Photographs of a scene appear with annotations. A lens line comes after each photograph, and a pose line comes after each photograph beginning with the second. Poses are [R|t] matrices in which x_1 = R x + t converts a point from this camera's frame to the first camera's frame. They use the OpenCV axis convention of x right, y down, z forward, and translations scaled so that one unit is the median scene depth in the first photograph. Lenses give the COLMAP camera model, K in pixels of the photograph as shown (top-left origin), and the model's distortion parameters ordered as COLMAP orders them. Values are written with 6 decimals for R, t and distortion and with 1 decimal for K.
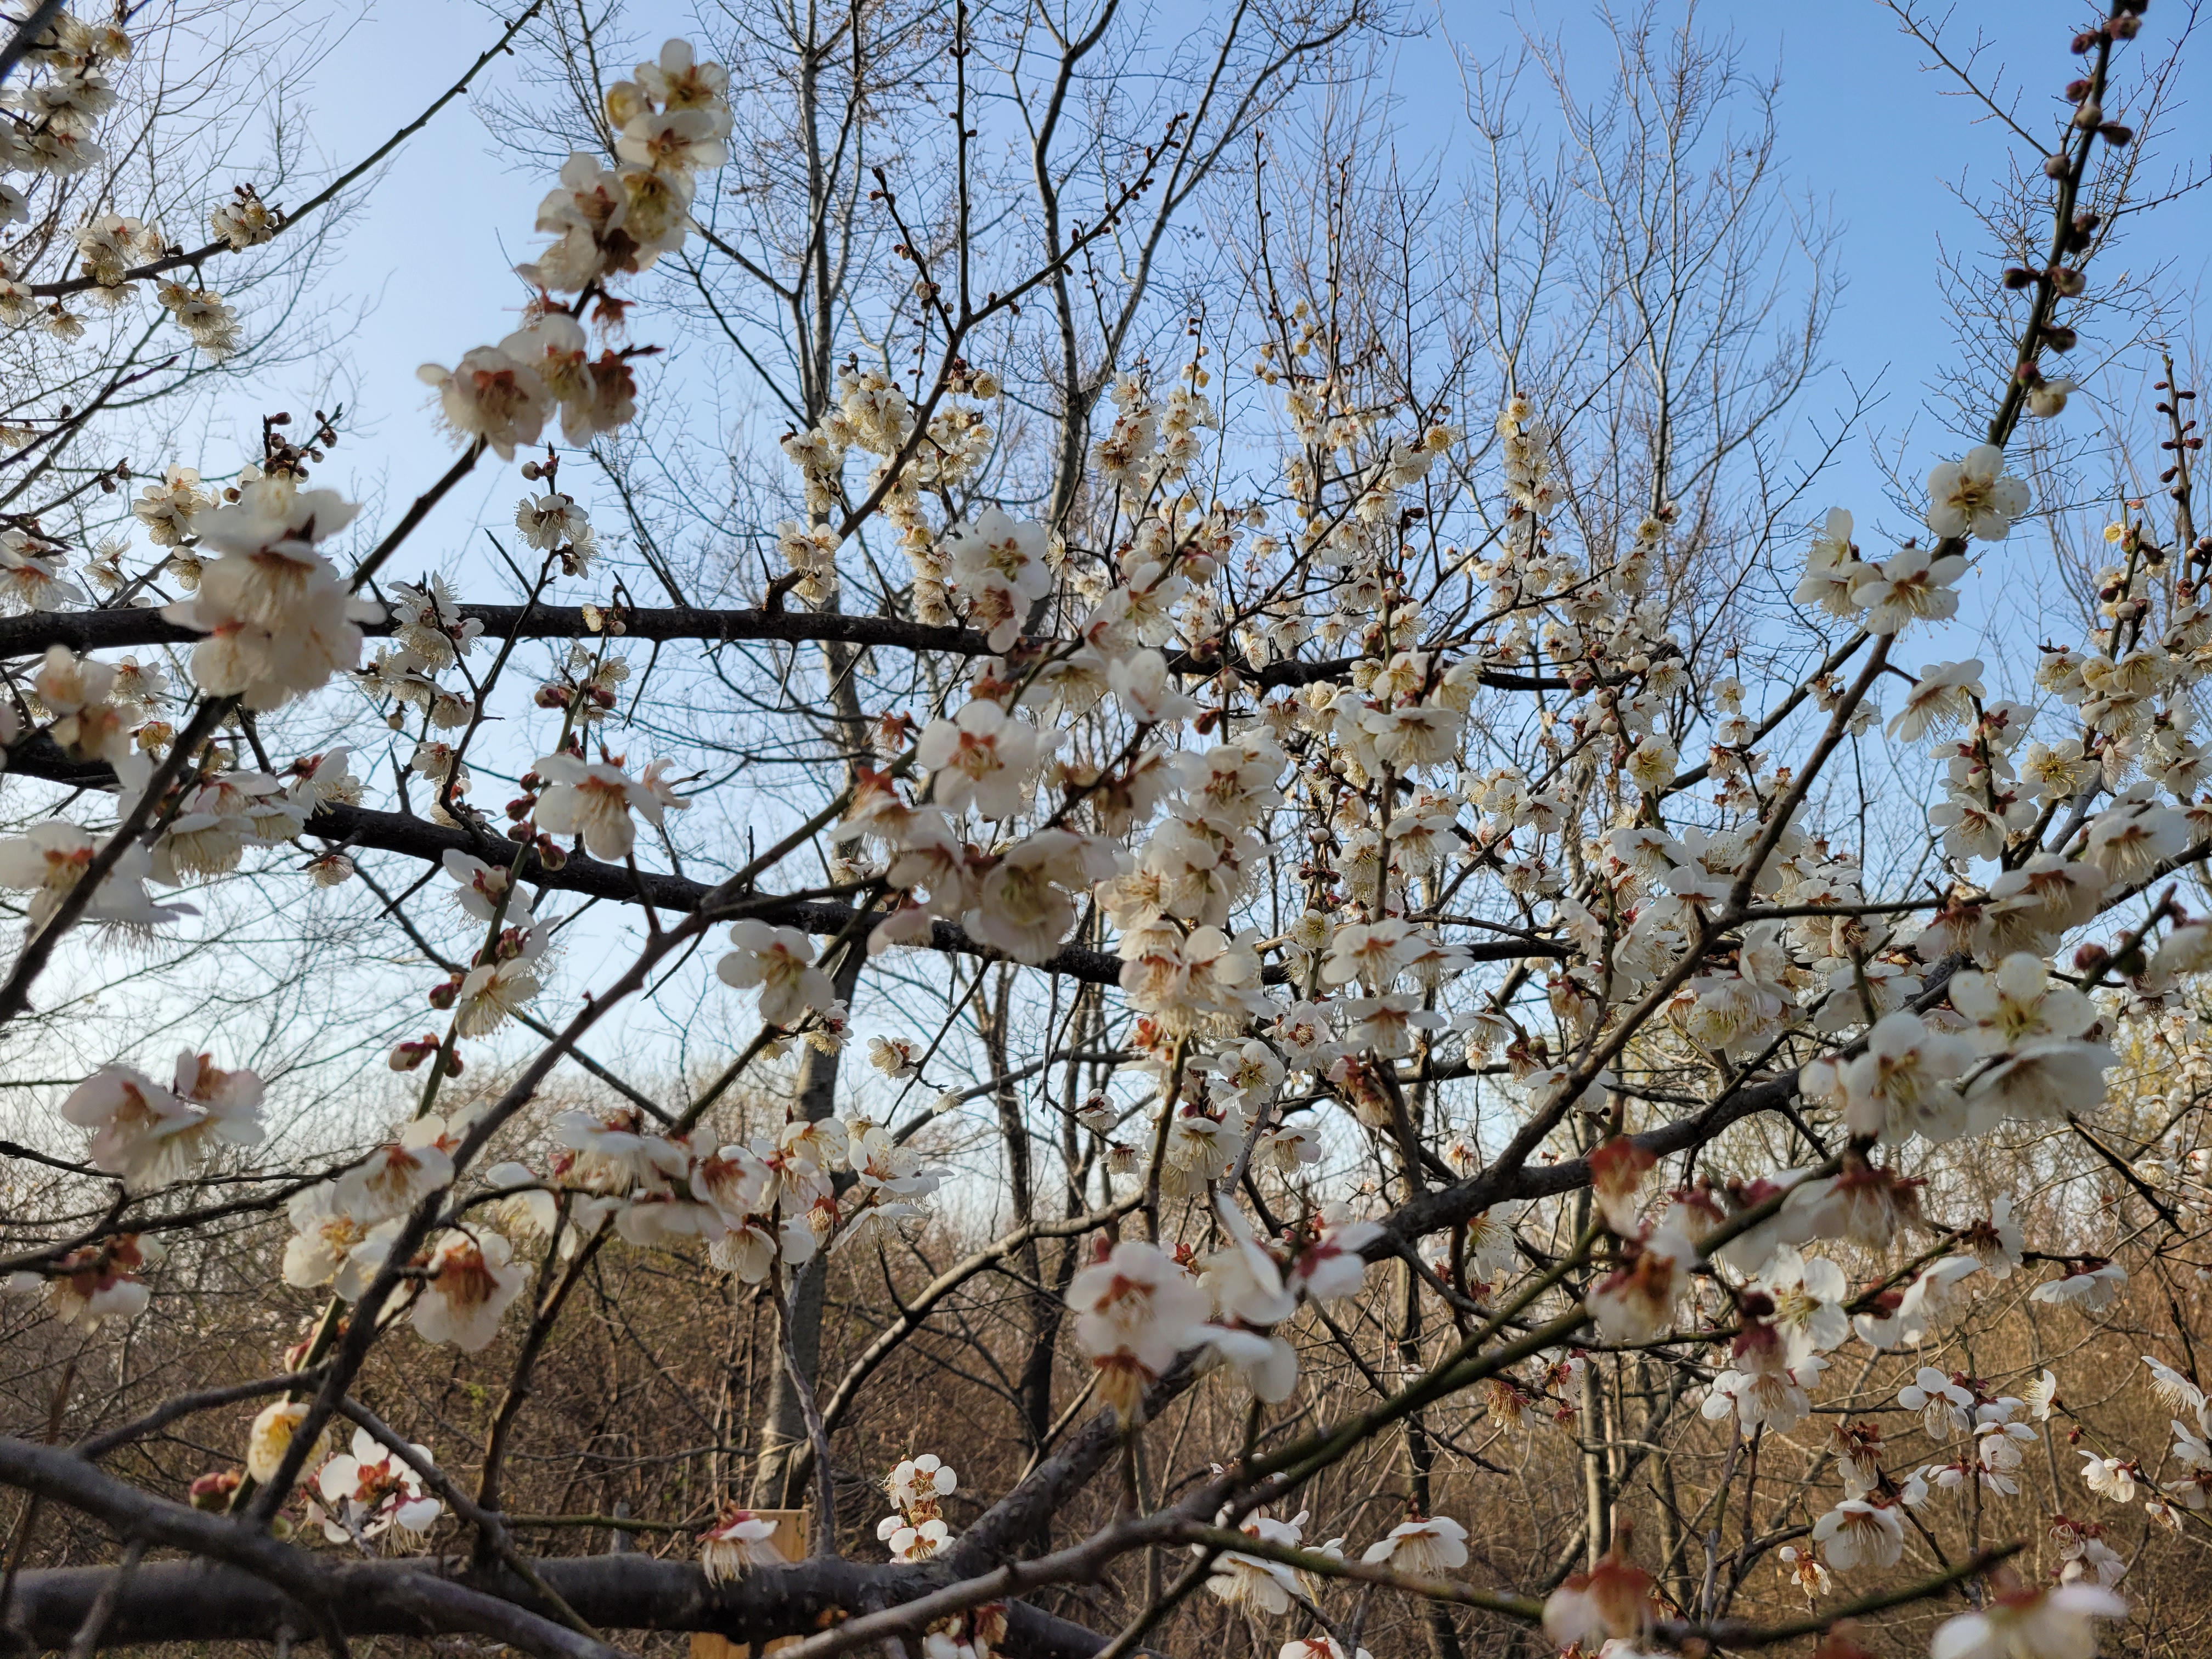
lens RADIAL K [[1632.6, 0, 1093.7], [0, 1632.6, 846.2], [0, 0, 1]] dist [0.064516, -0.053424]
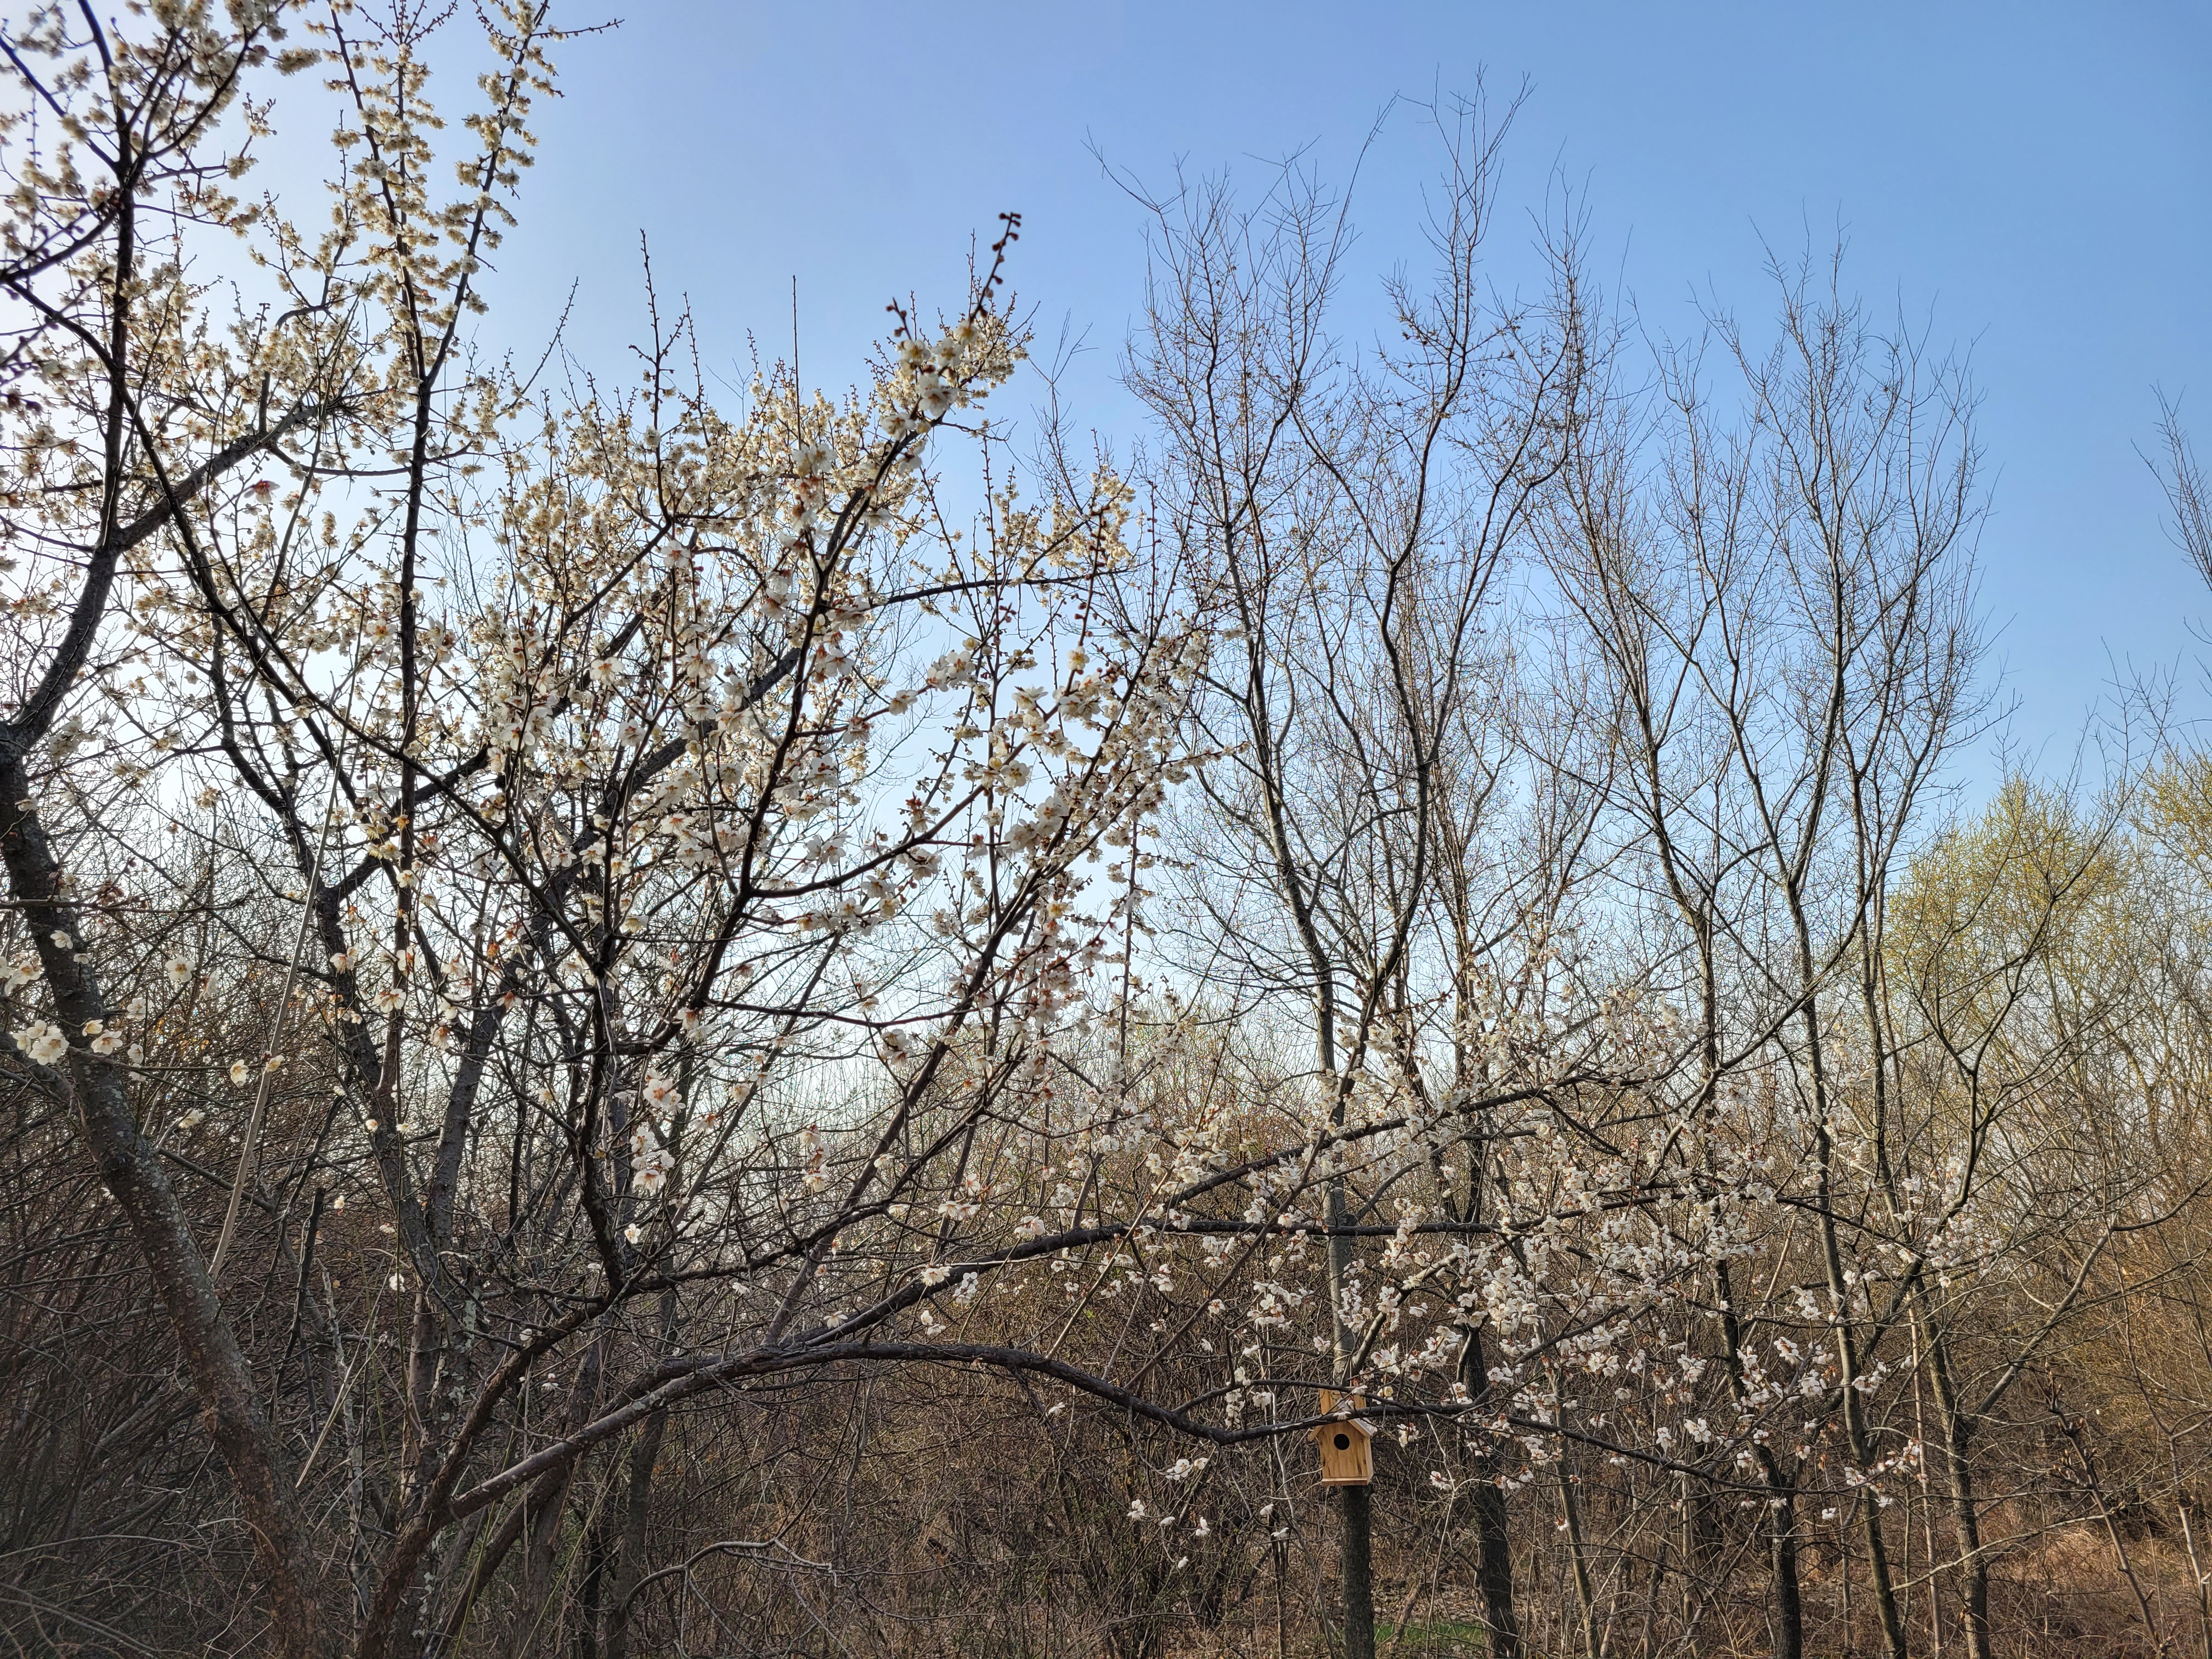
lens RADIAL K [[1632.6, 0, 1093.7], [0, 1632.6, 846.2], [0, 0, 1]] dist [0.064516, -0.053424]
pose [[0.968763, -0.121083, -0.216420, 0.017372], [0.137043, 0.988730, 0.060271, -0.336064], [0.206683, -0.088047, 0.974438, -0.781515]]
